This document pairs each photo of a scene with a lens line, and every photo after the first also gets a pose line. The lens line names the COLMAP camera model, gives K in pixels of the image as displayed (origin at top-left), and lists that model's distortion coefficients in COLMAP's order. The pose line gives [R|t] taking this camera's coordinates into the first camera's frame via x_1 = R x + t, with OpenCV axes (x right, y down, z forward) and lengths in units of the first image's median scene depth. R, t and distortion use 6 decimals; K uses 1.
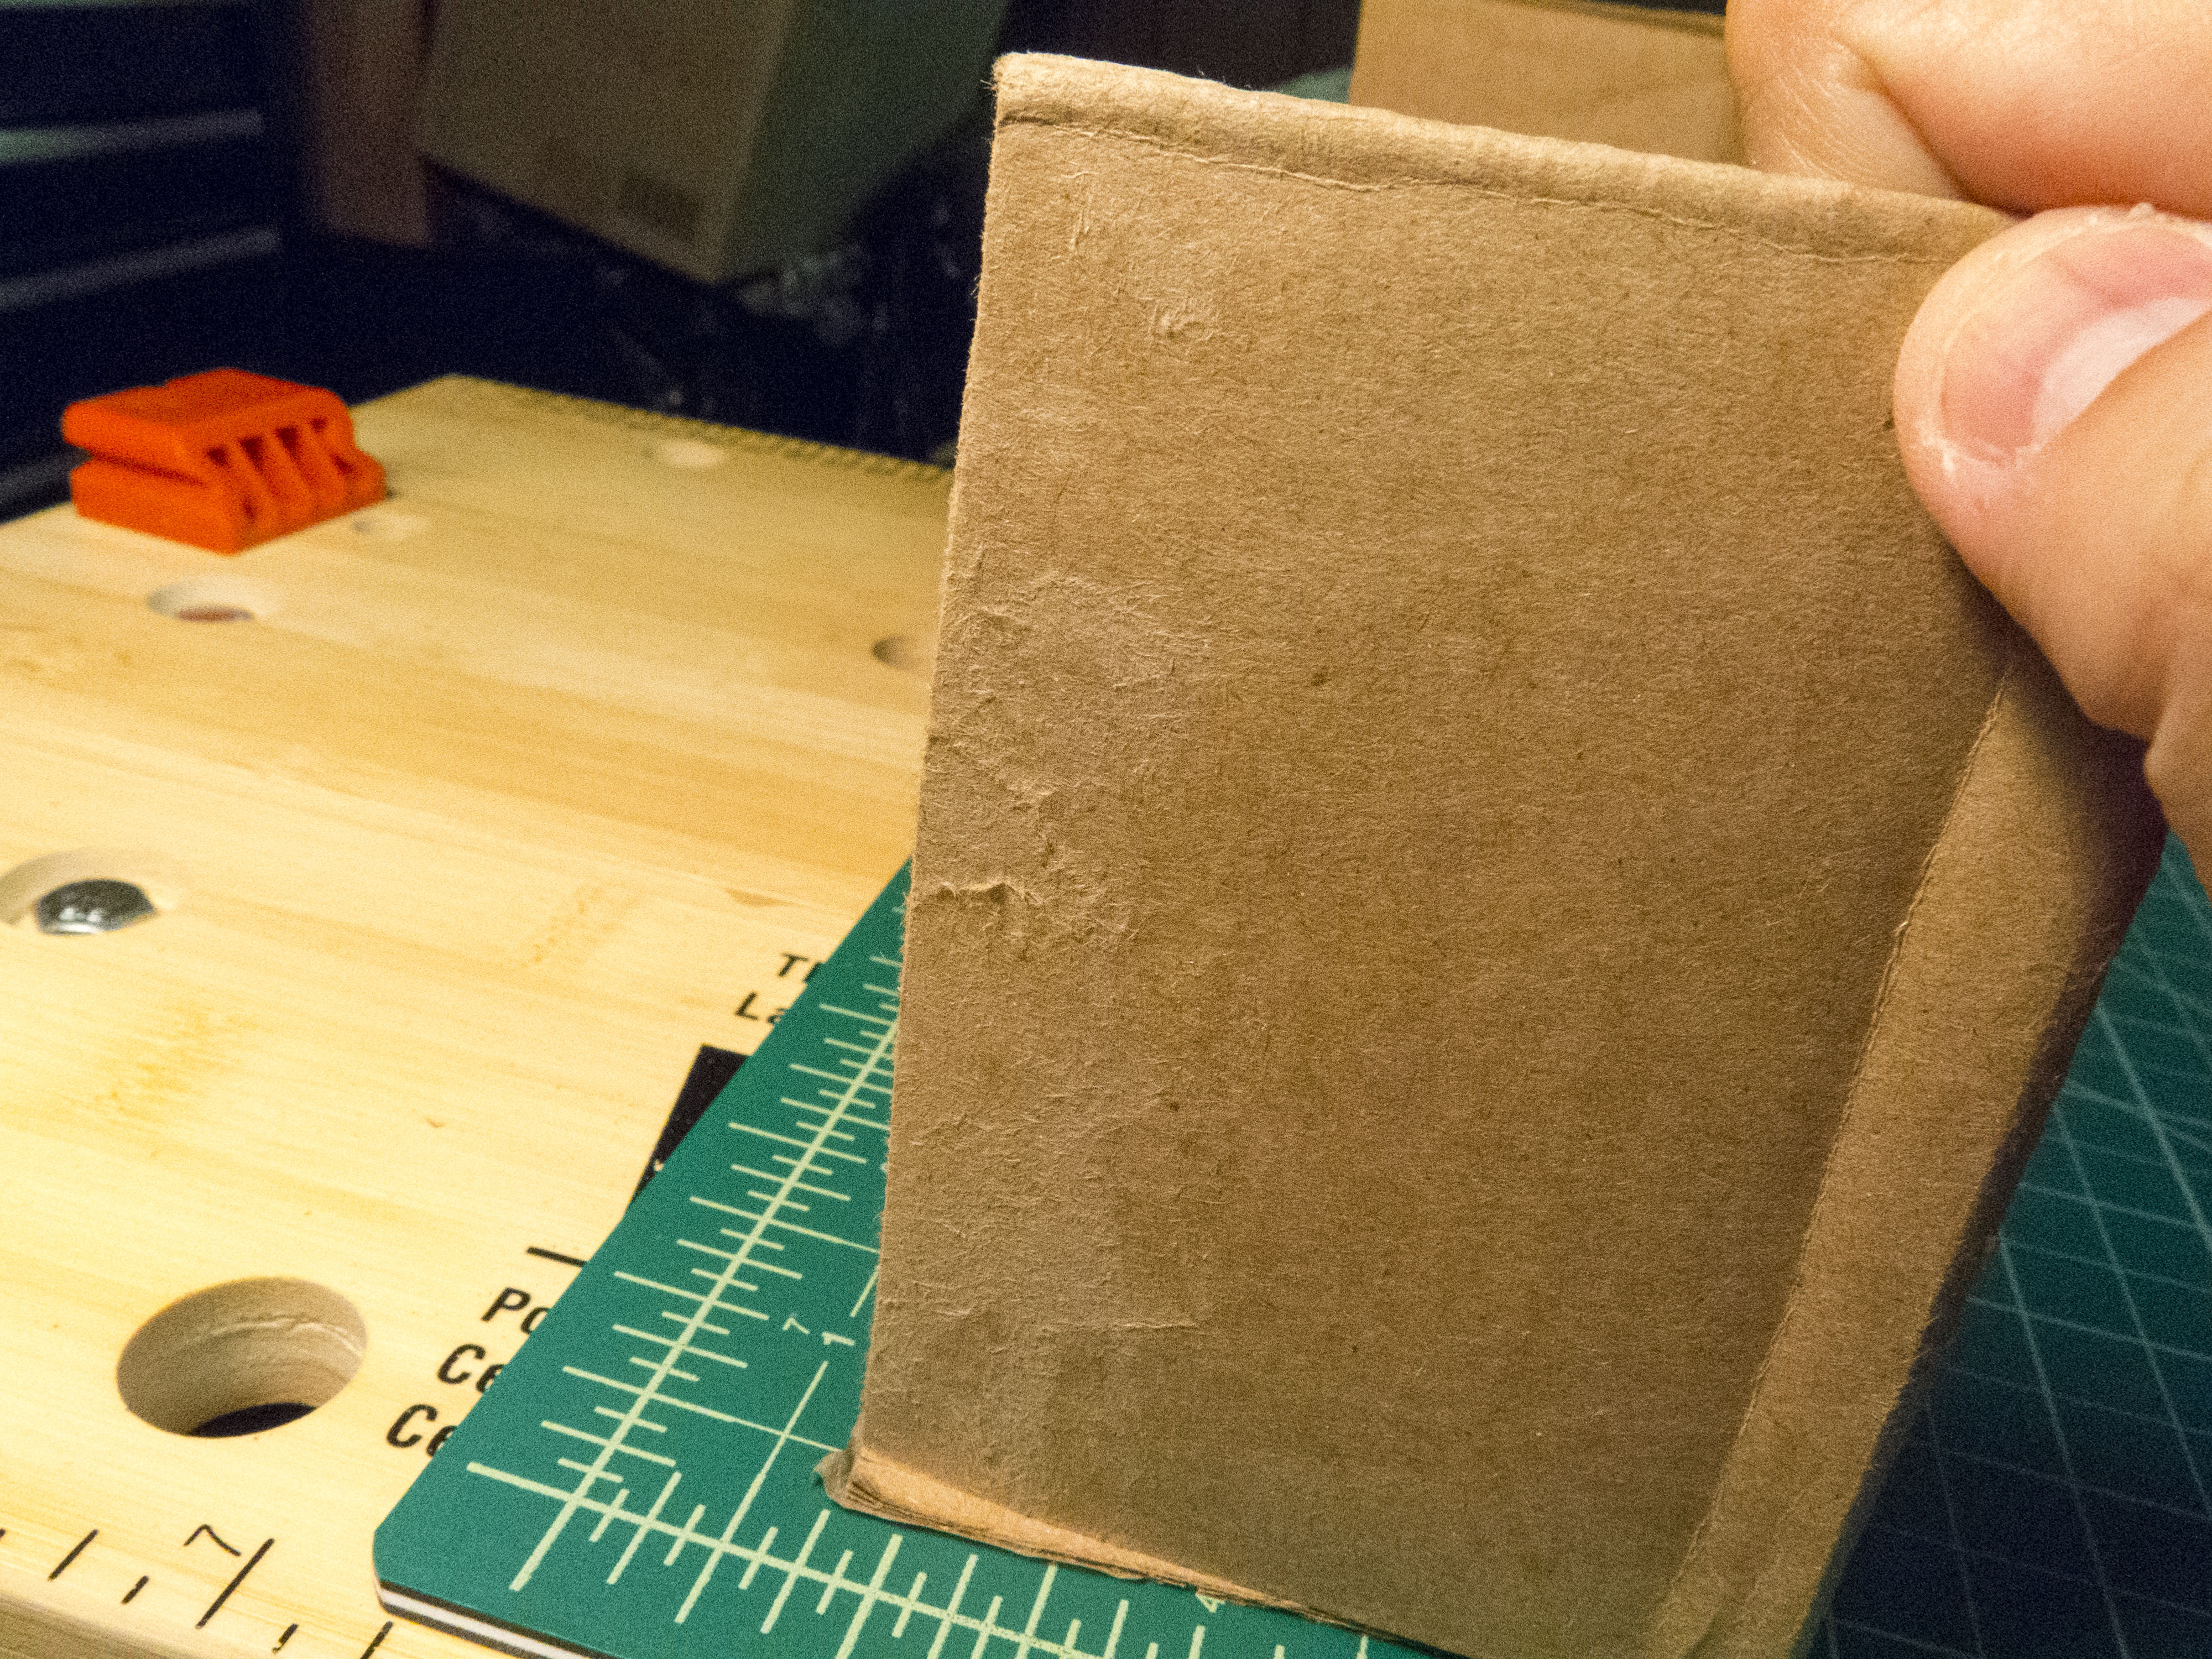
lens RADIAL K [[1799.0, 0, 1106.0], [0, 1799.0, 829.5], [0, 0, 1]] dist [-0.001031, 0.003478]
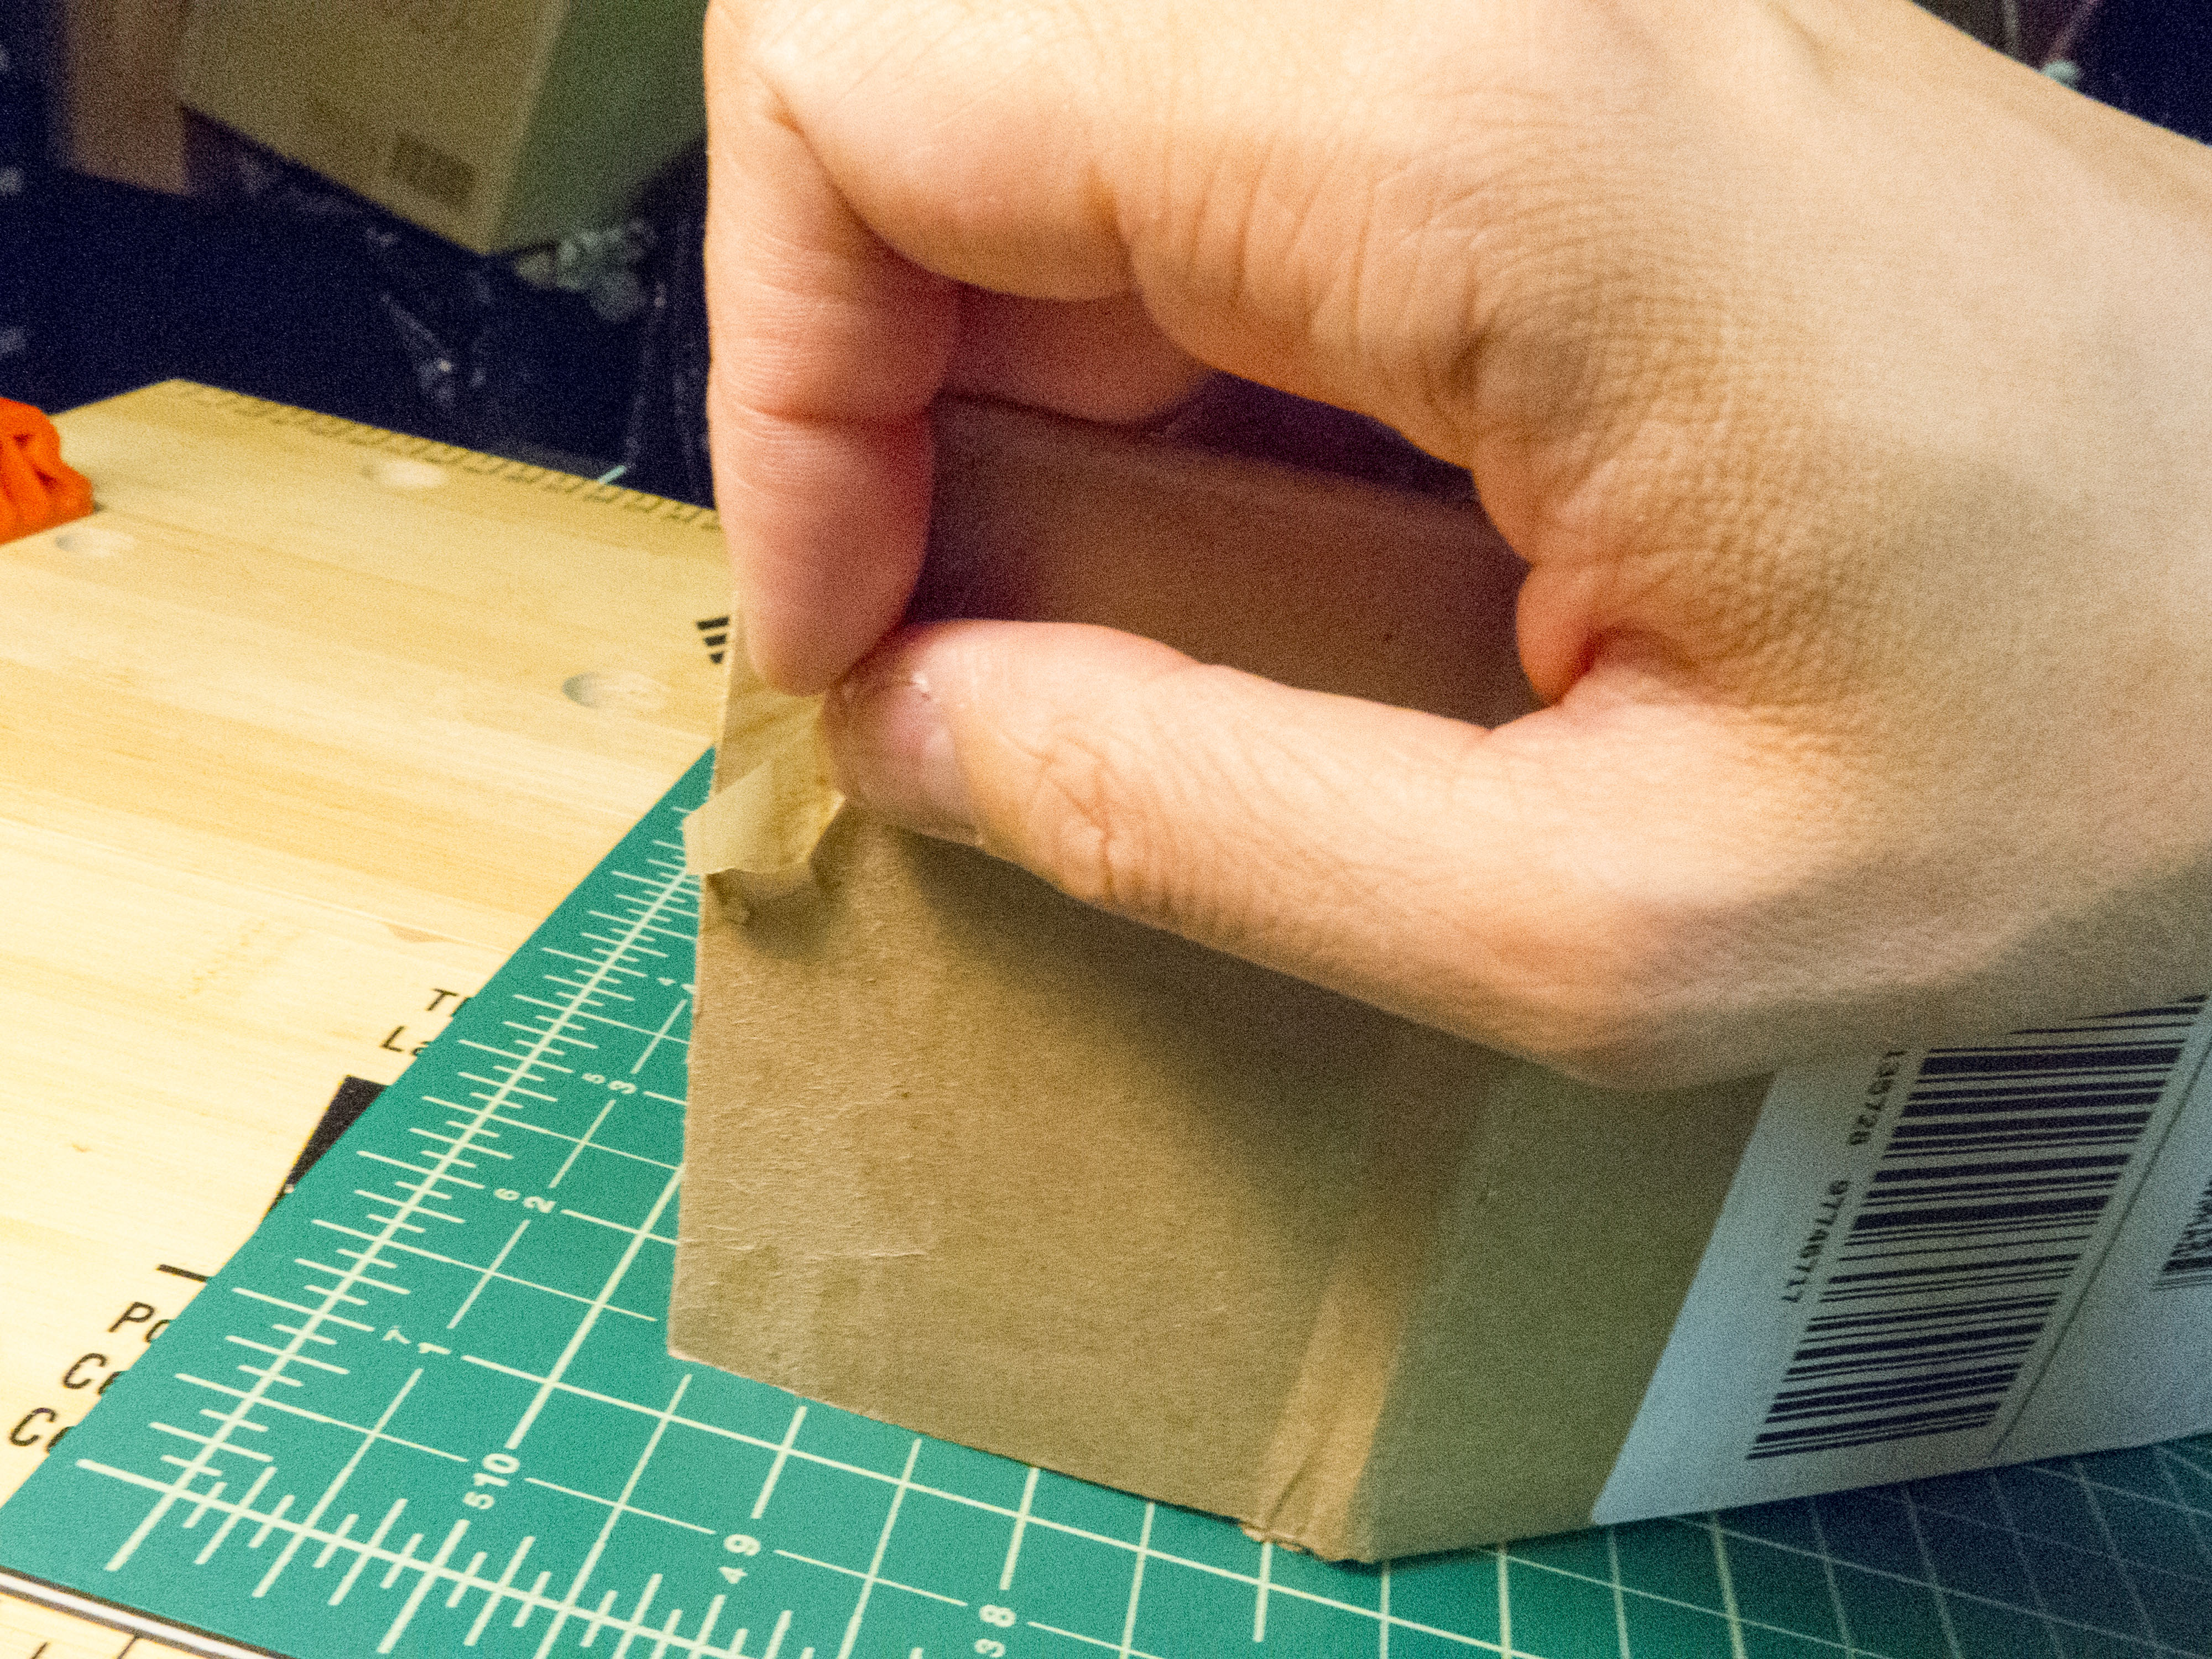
lens RADIAL K [[1877.5, 0, 1097.4], [0, 1877.5, 760.2], [0, 0, 1]] dist [-0.002122, -0.014552]
pose [[0.994874, 0.028206, 0.097107, 0.111594], [-0.025232, 0.999178, -0.031716, -0.045675], [-0.097922, 0.029103, 0.994768, -0.172618]]
